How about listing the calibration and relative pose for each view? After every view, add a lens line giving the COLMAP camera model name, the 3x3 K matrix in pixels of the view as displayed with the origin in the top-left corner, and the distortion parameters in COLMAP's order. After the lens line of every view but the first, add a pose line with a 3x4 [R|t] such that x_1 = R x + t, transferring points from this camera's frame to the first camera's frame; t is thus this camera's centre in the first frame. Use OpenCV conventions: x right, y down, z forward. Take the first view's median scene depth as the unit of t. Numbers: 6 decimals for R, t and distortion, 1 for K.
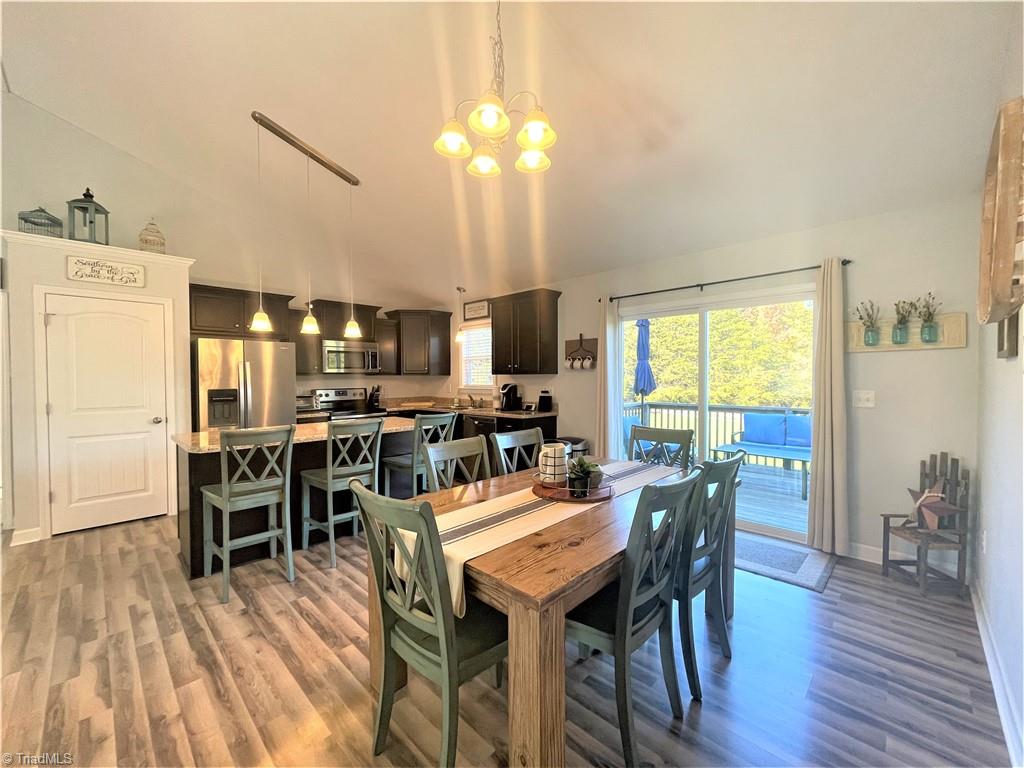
lens RADIAL K [[412.4, 0, 509.0], [0, 412.4, 384.8], [0, 0, 1]] dist [0.001511, -0.000938]
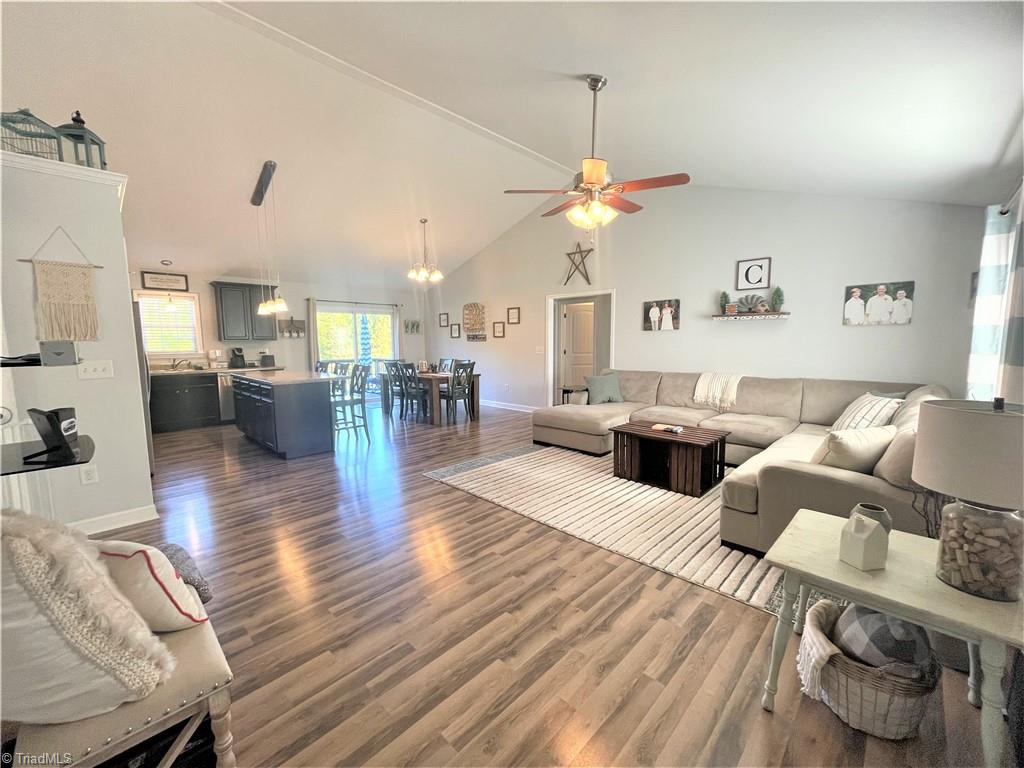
lens RADIAL K [[412.4, 0, 509.0], [0, 412.4, 384.8], [0, 0, 1]] dist [0.001511, -0.000938]
pose [[-0.000960, -0.101221, 0.994863, -1.955882], [0.027853, 0.994475, 0.101208, 0.007430], [-0.999612, 0.027807, 0.001865, 0.156588]]
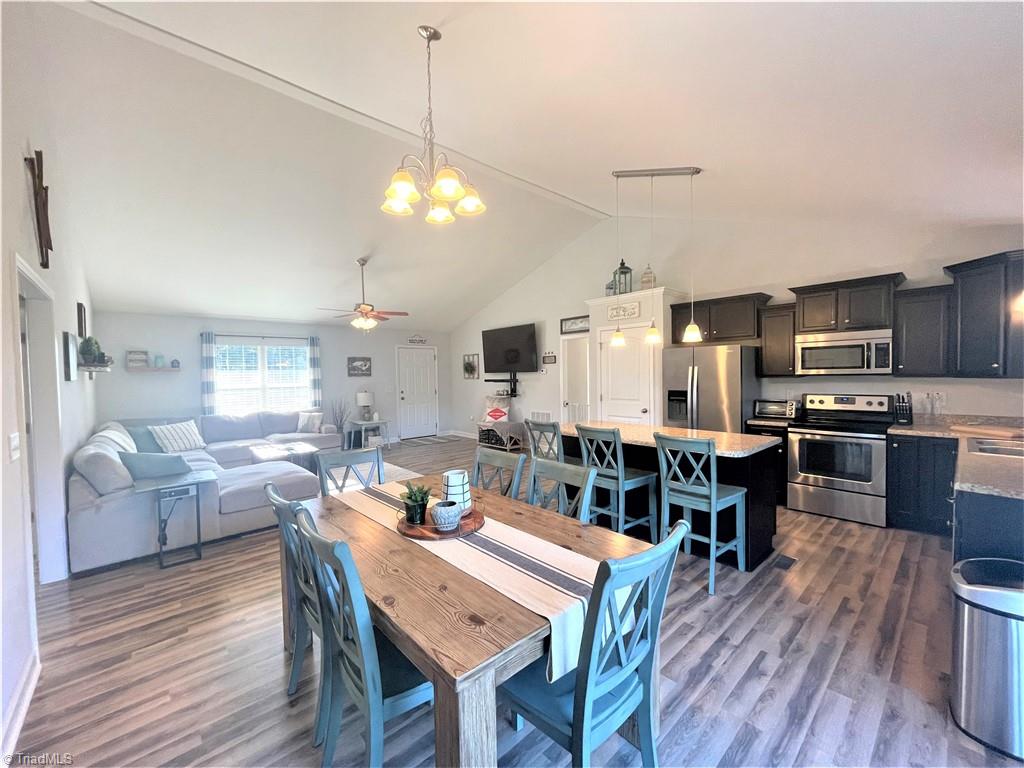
lens RADIAL K [[410.2, 0, 509.4], [0, 410.2, 388.0], [0, 0, 1]] dist [0.002556, 0.000224]
pose [[-0.055963, 0.042867, -0.997512, 0.604909], [-0.002987, 0.999066, 0.043101, -0.053281], [0.998428, 0.005392, -0.055782, 0.680911]]
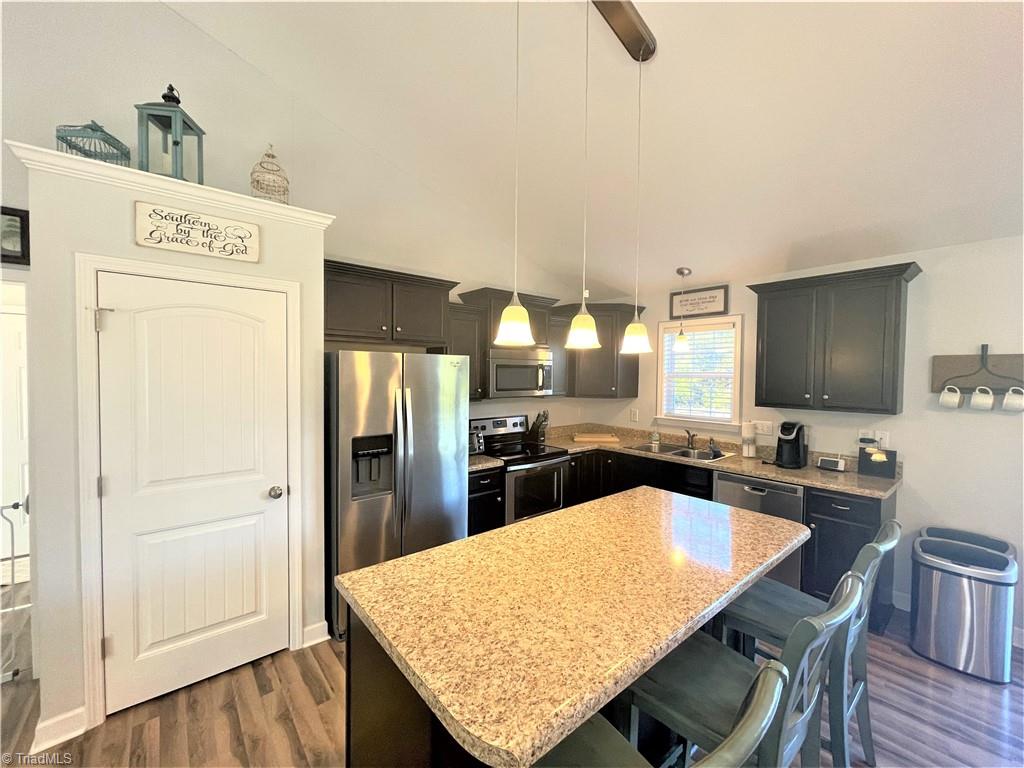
lens RADIAL K [[412.4, 0, 509.0], [0, 412.4, 384.8], [0, 0, 1]] dist [0.001511, -0.000938]
pose [[0.994915, 0.017786, -0.099131, -0.515210], [-0.016838, 0.999804, 0.010388, -0.084684], [0.099297, -0.008666, 0.995020, 0.498004]]
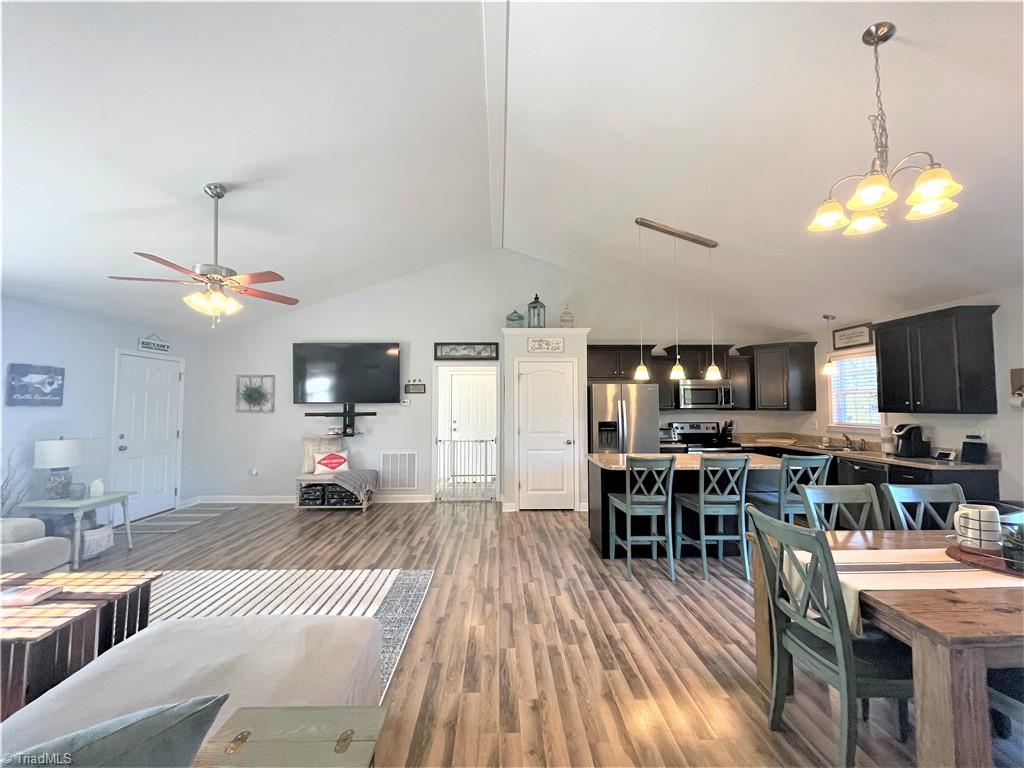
lens RADIAL K [[412.4, 0, 509.0], [0, 412.4, 384.8], [0, 0, 1]] dist [0.001511, -0.000938]
pose [[0.719403, -0.029428, -0.693969, 0.003054], [-0.016244, 0.998116, -0.059164, -0.028006], [0.694403, 0.053836, 0.717569, -0.211649]]
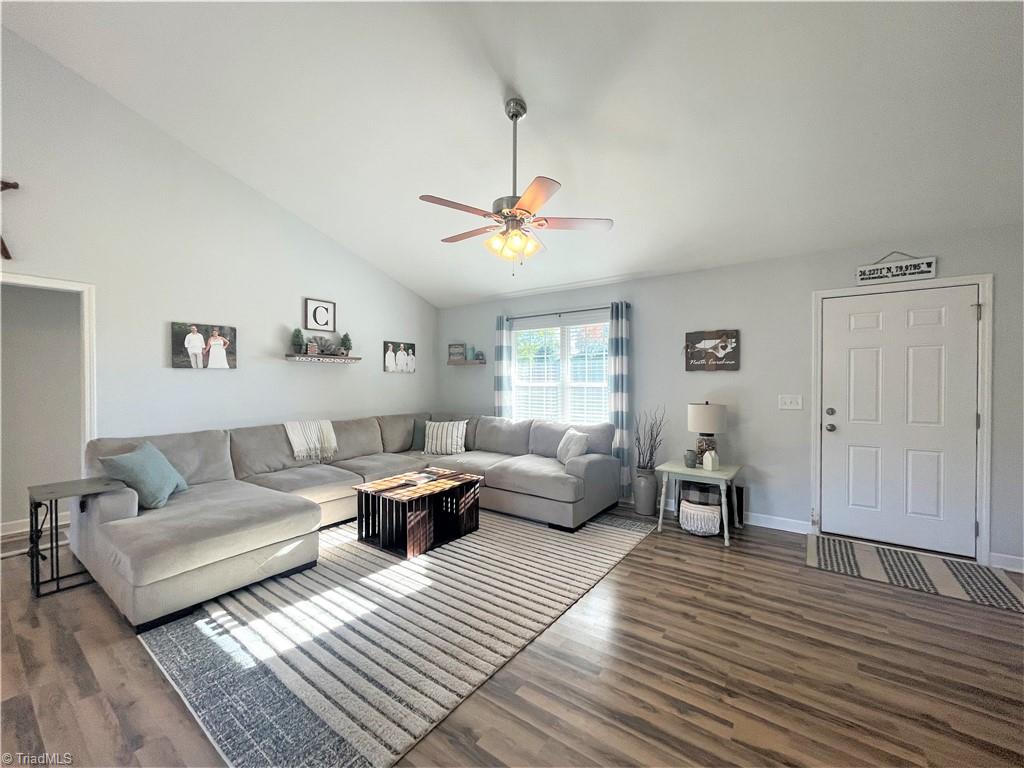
lens RADIAL K [[412.4, 0, 509.0], [0, 412.4, 384.8], [0, 0, 1]] dist [0.001511, -0.000938]
pose [[-0.989470, 0.006906, -0.144575, -0.959599], [0.002524, 0.999533, 0.030469, -0.013389], [0.144718, 0.029783, -0.989025, 0.742624]]
